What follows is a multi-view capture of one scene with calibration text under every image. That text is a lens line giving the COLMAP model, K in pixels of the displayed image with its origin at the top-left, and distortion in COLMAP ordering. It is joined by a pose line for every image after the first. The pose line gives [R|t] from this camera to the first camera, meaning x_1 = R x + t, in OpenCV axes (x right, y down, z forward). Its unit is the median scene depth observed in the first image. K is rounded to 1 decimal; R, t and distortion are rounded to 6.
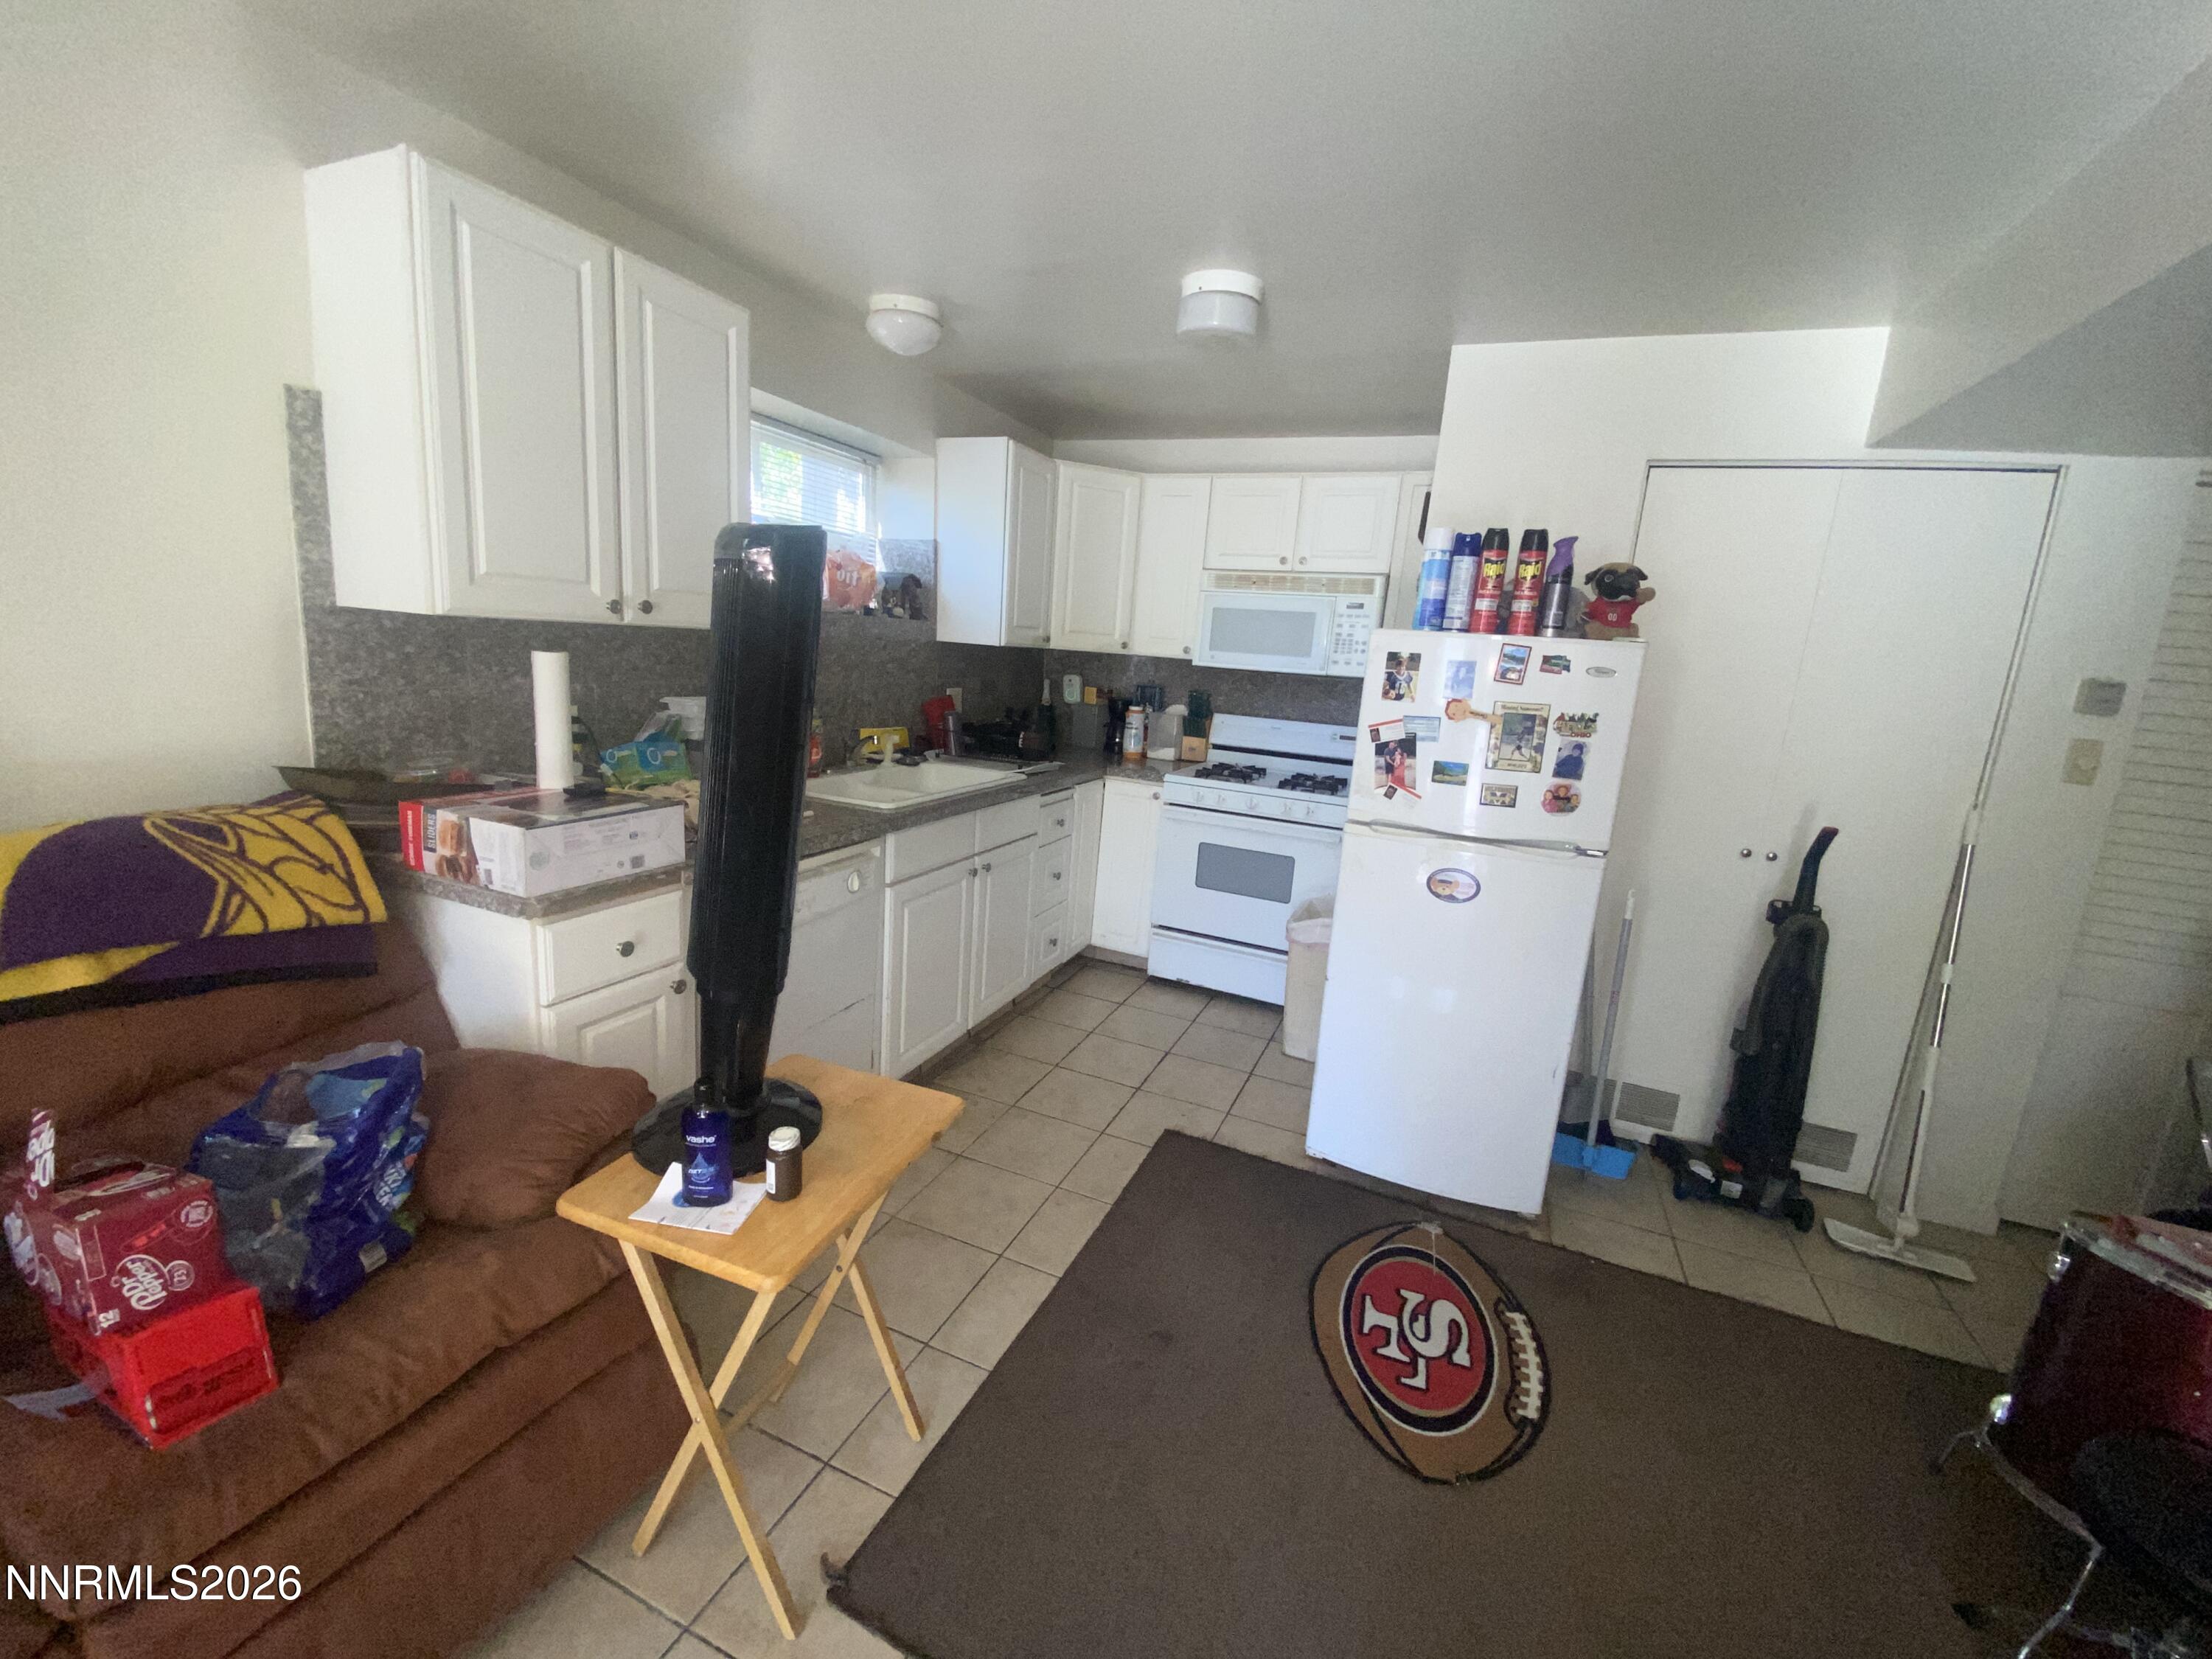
lens RADIAL K [[877.5, 0, 1106.0], [0, 877.5, 829.5], [0, 0, 1]] dist [0.000922, -0.012788]
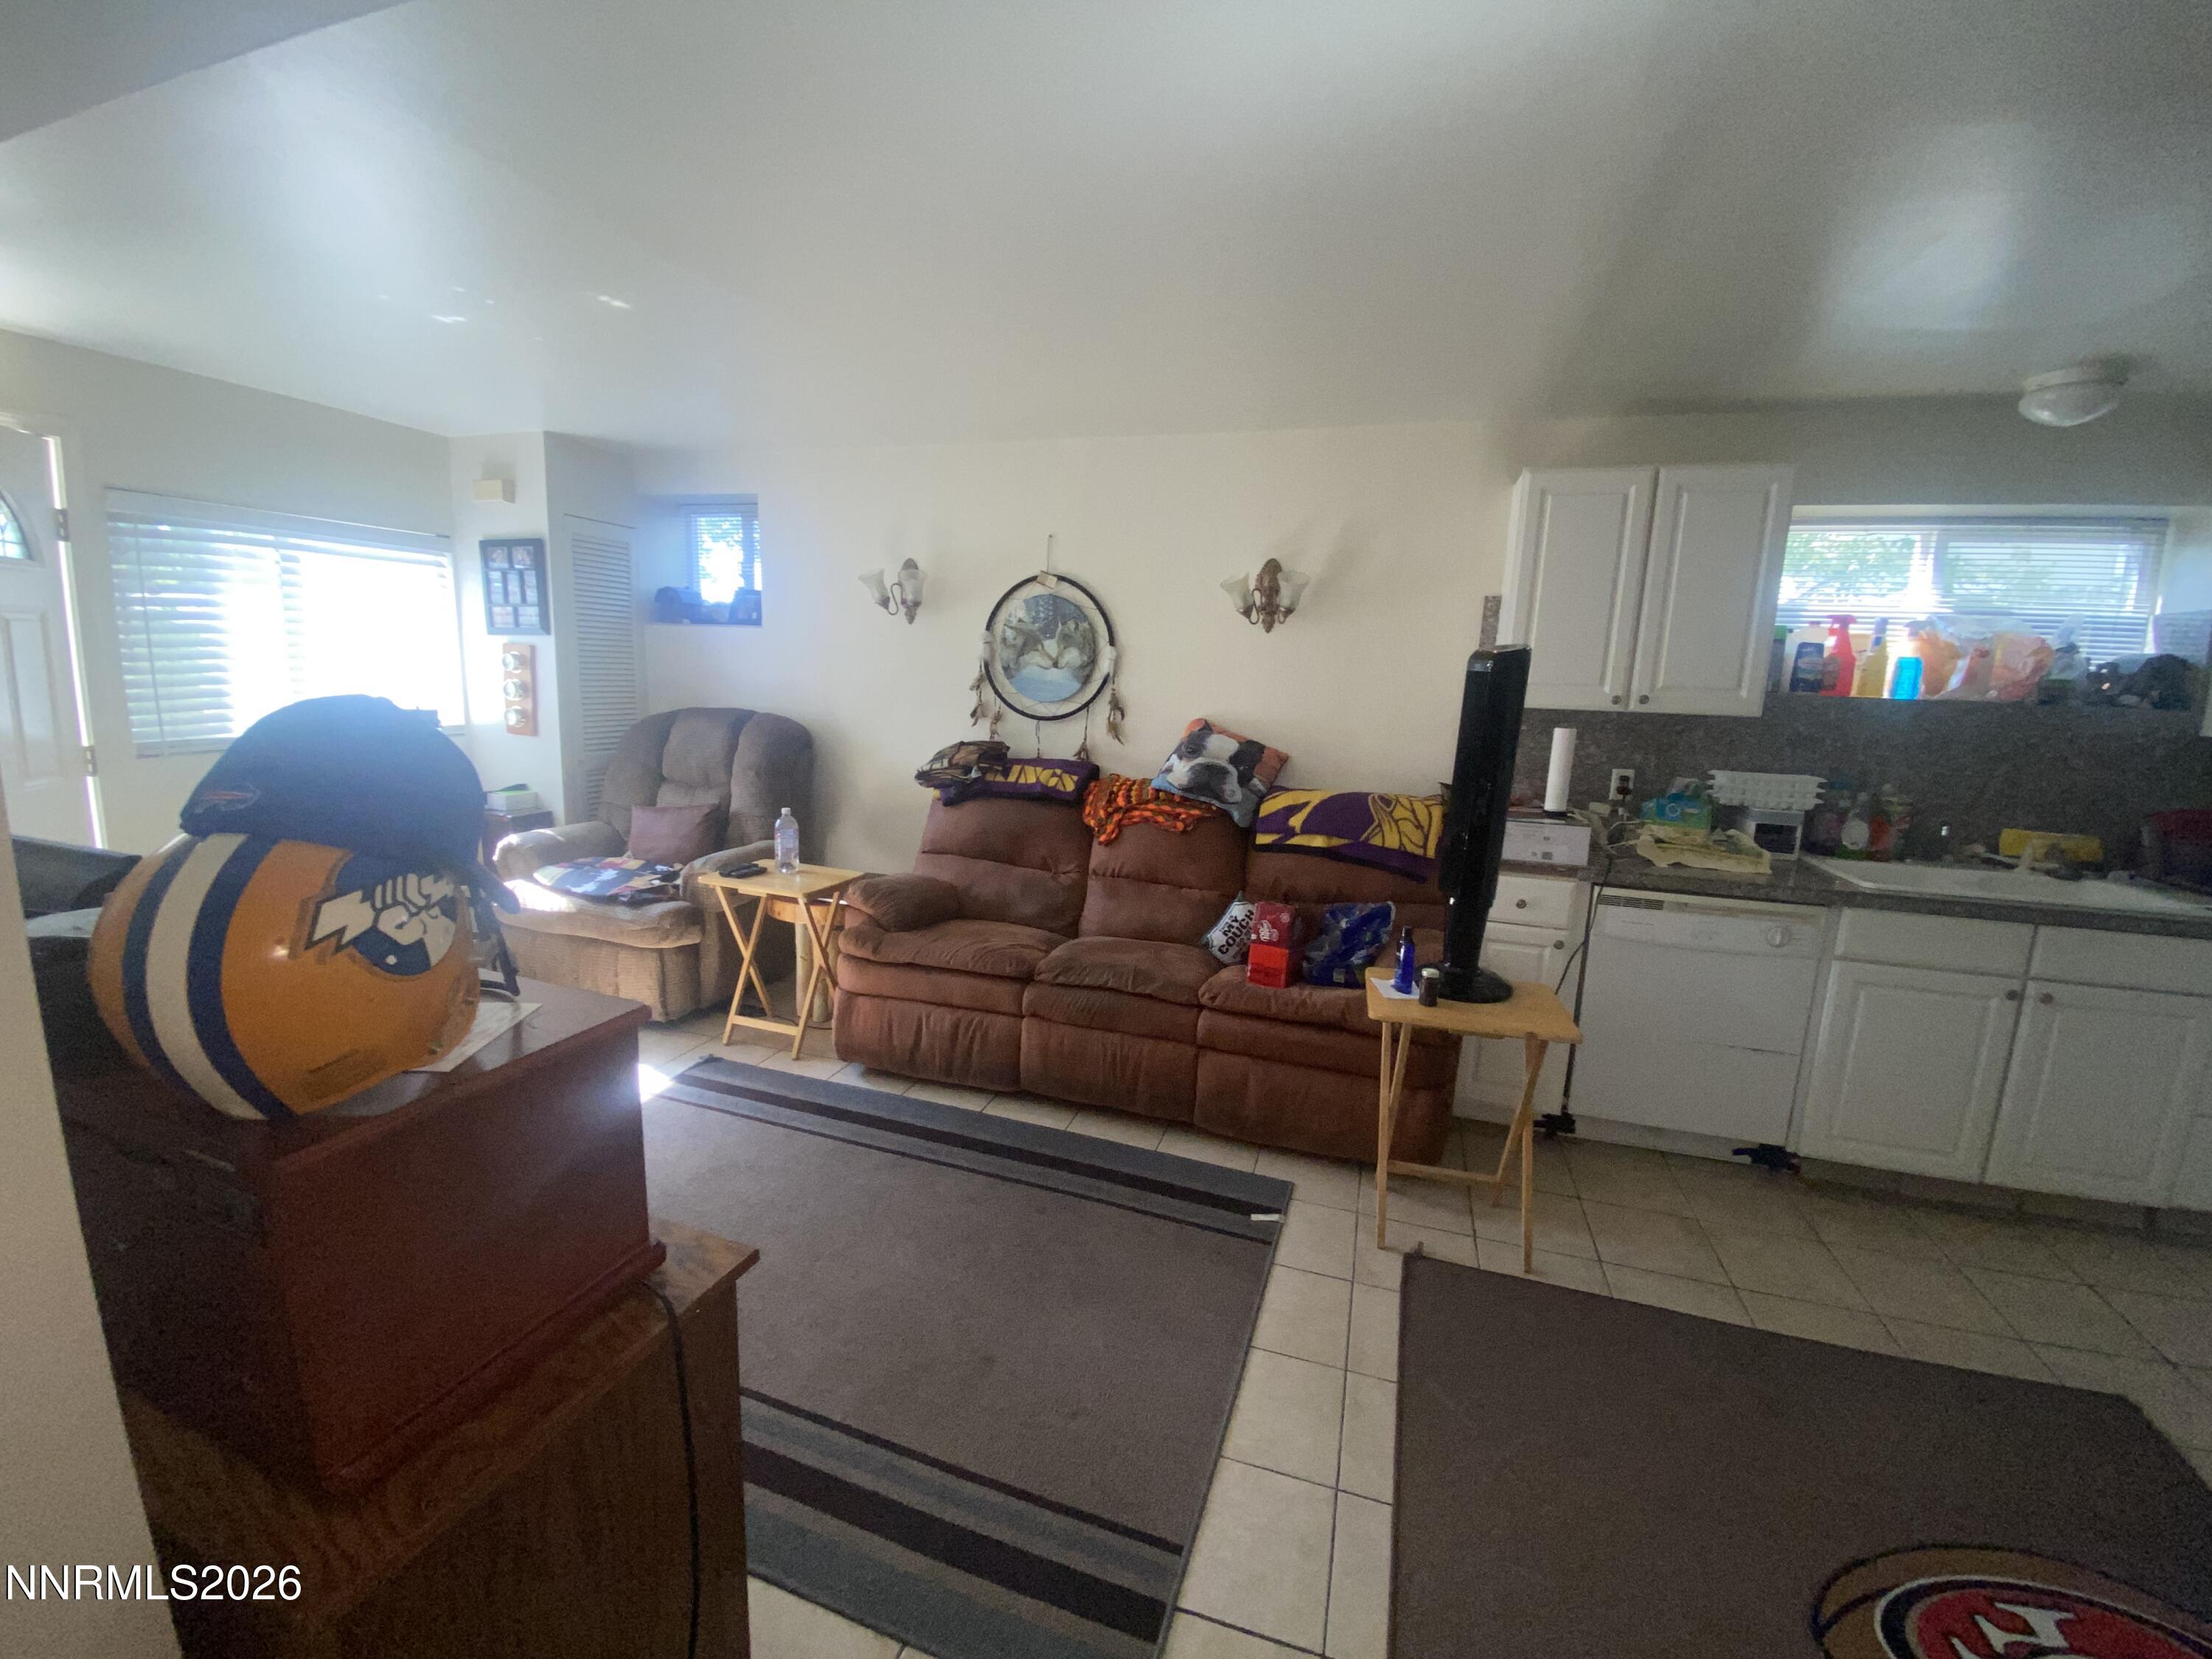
lens RADIAL K [[877.5, 0, 1106.0], [0, 877.5, 829.5], [0, 0, 1]] dist [0.000922, -0.012788]
pose [[0.093628, 0.103344, -0.990229, 0.766801], [-0.228250, 0.970336, 0.079686, 0.036951], [0.969090, 0.218559, 0.114439, 0.023187]]
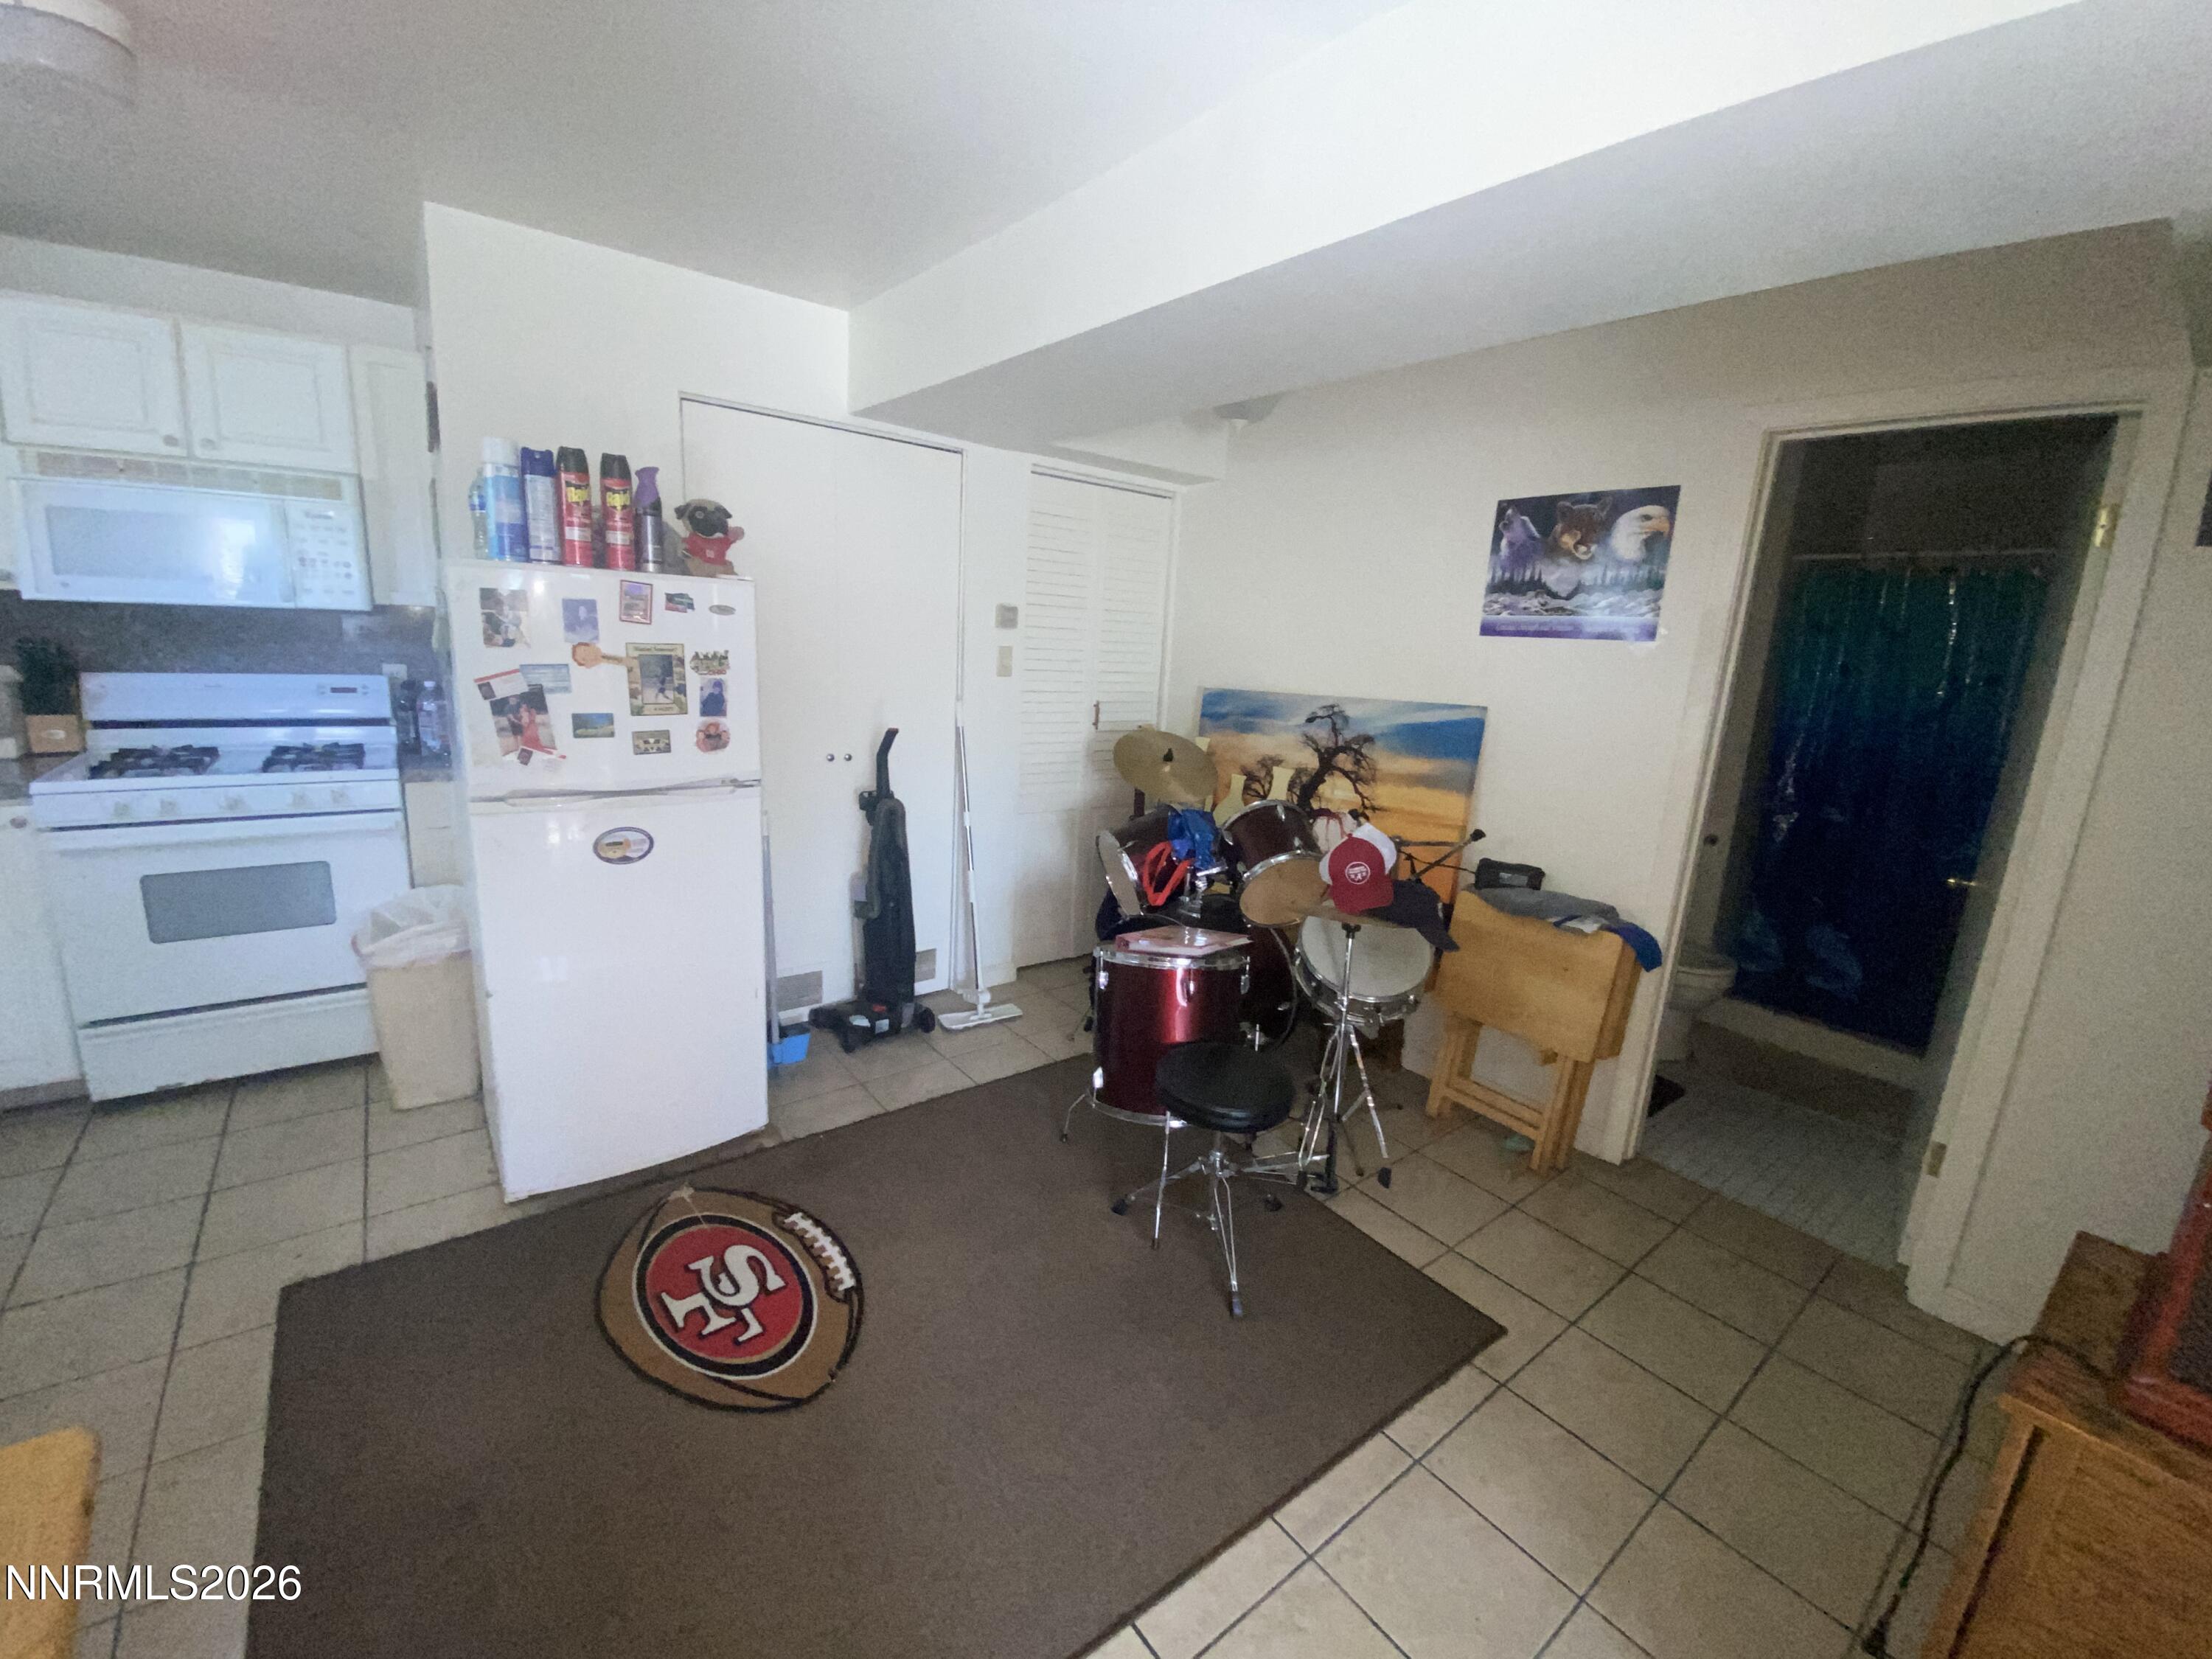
lens RADIAL K [[884.4, 0, 1104.4], [0, 884.4, 822.9], [0, 0, 1]] dist [0.000687, -0.012615]
pose [[0.467546, -0.226451, 0.854471, -0.158541], [0.150644, 0.972902, 0.175409, -0.046216], [-0.871038, 0.046709, 0.488990, 0.101143]]
